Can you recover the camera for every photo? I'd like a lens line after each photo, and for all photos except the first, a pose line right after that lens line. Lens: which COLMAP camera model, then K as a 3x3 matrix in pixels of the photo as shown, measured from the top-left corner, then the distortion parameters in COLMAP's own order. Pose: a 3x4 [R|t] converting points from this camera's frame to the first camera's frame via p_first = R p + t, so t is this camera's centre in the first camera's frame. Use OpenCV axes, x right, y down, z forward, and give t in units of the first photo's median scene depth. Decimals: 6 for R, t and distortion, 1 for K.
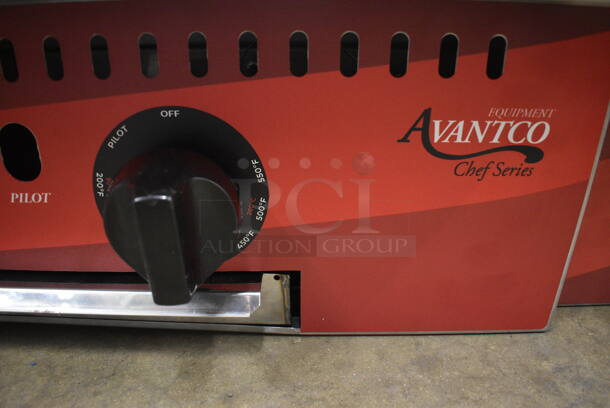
lens RADIAL K [[471.9, 0, 306.2], [0, 471.9, 207.5], [0, 0, 1]] dist [-0.102562, 0.022969]
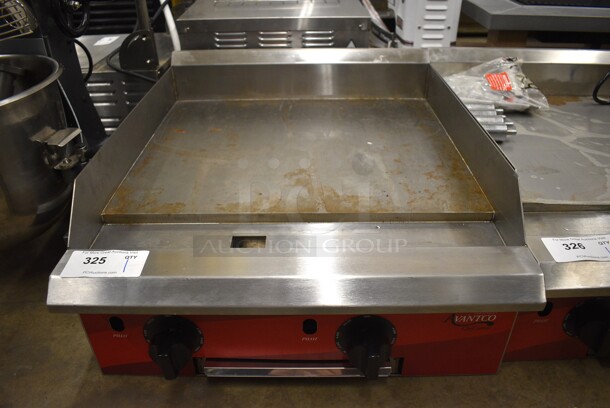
lens RADIAL K [[471.9, 0, 304.1], [0, 471.9, 204.0], [0, 0, 1]] dist [-0.102562, 0.022969]
pose [[0.999813, -0.007121, -0.017975, -0.565720], [0.008955, 0.994530, 0.104067, -1.090274], [0.017136, -0.104209, 0.994408, -1.675540]]
